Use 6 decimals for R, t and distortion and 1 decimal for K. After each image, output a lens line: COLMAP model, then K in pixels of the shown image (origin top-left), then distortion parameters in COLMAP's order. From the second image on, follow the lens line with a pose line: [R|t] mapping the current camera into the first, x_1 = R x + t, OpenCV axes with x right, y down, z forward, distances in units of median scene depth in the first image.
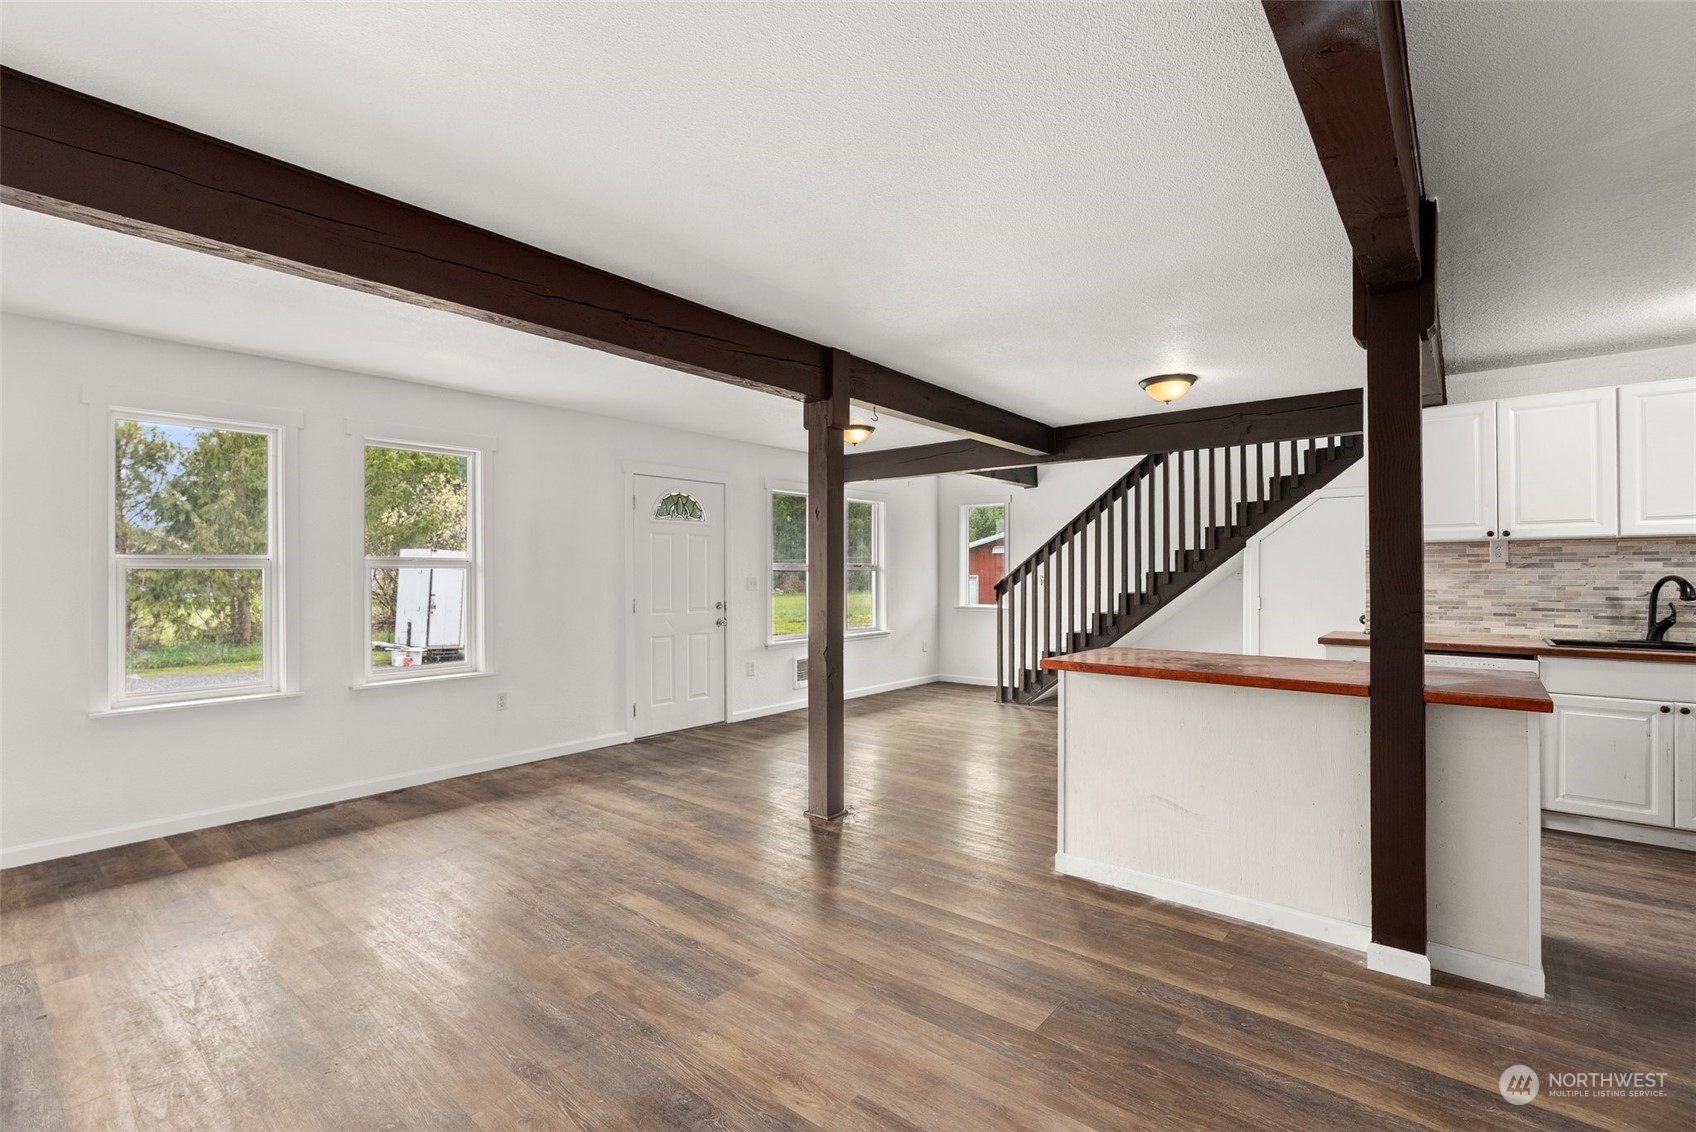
lens RADIAL K [[768.1, 0, 844.8], [0, 768.1, 571.2], [0, 0, 1]] dist [-0.003079, 0.001549]
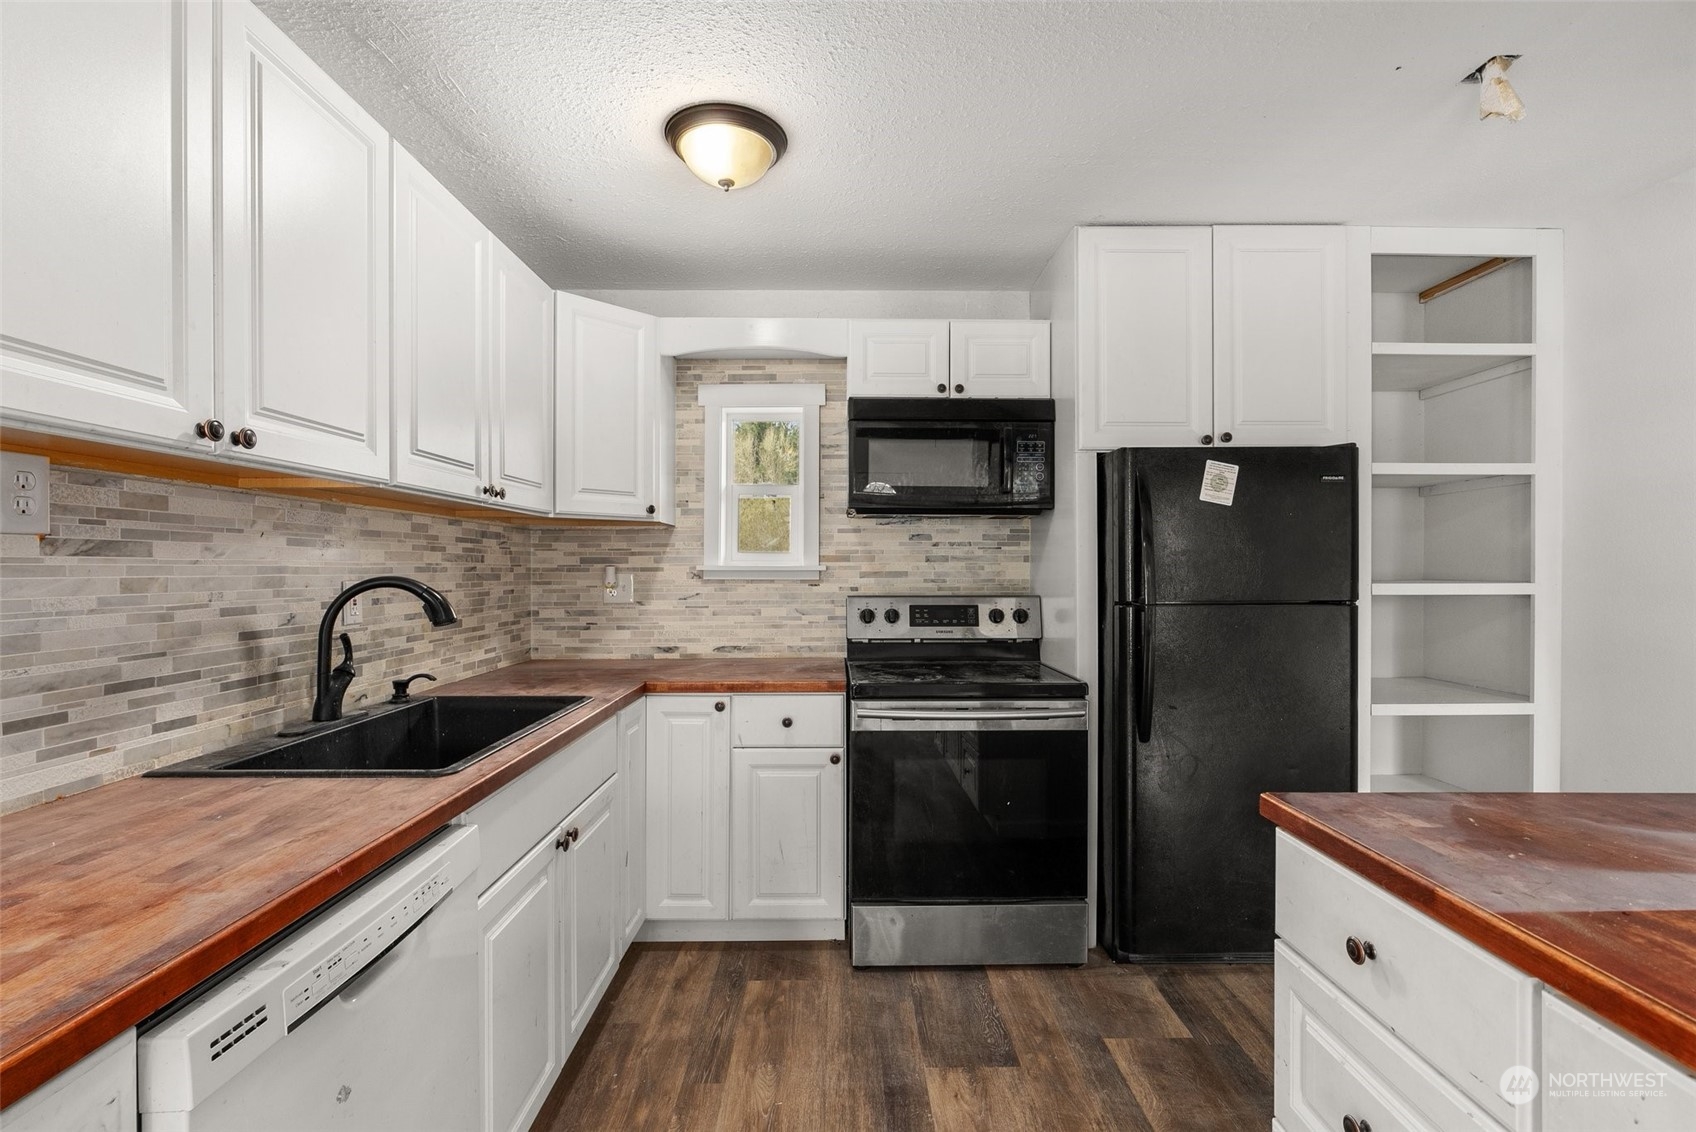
lens RADIAL K [[768.1, 0, 847.0], [0, 768.1, 571.7], [0, 0, 1]] dist [-0.003079, 0.001549]
pose [[-0.636440, -0.001477, 0.771325, 0.473216], [-0.000025, 0.999998, 0.001894, 0.001493], [-0.771326, 0.001186, -0.636439, 0.980341]]
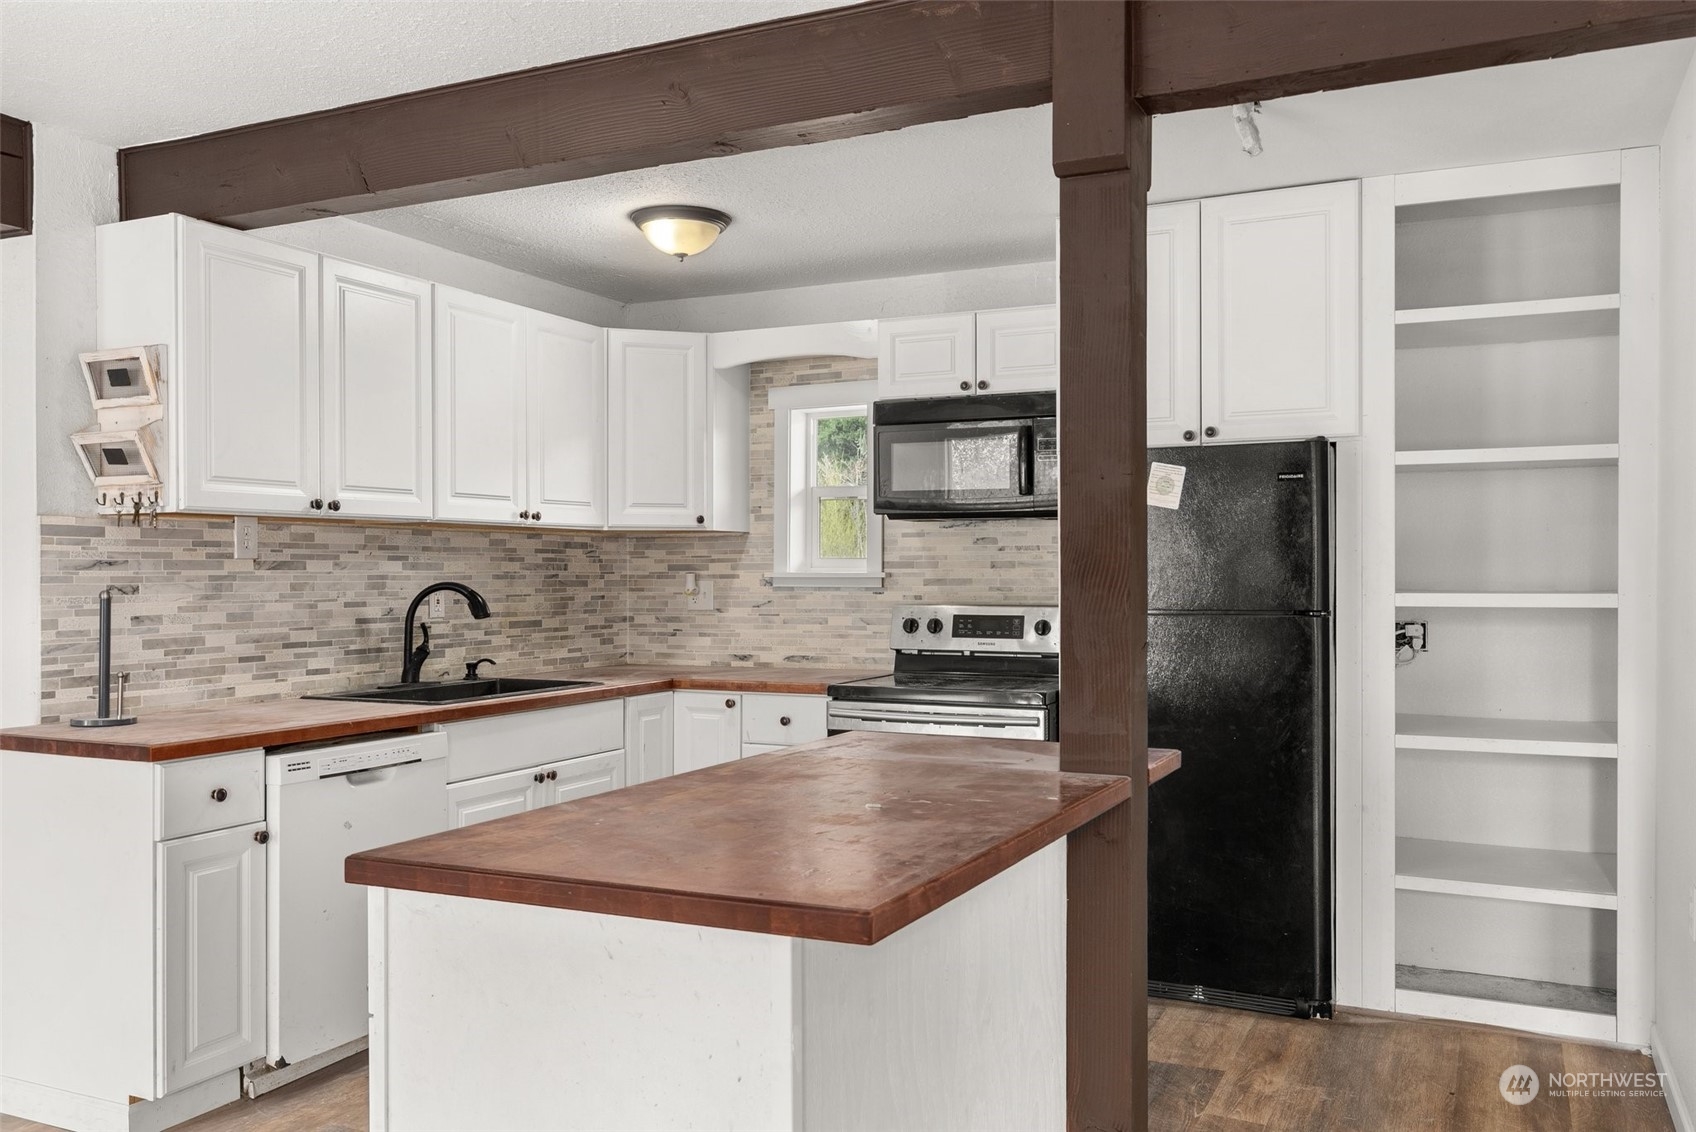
lens RADIAL K [[1397.7, 0, 845.1], [0, 1397.7, 572.2], [0, 0, 1]] dist [0.026647, -0.006334]
pose [[-0.230784, 0.002655, 0.973001, -0.171357], [0.000360, 0.999996, -0.002643, 0.000177], [-0.973005, -0.000259, -0.230785, 0.853398]]
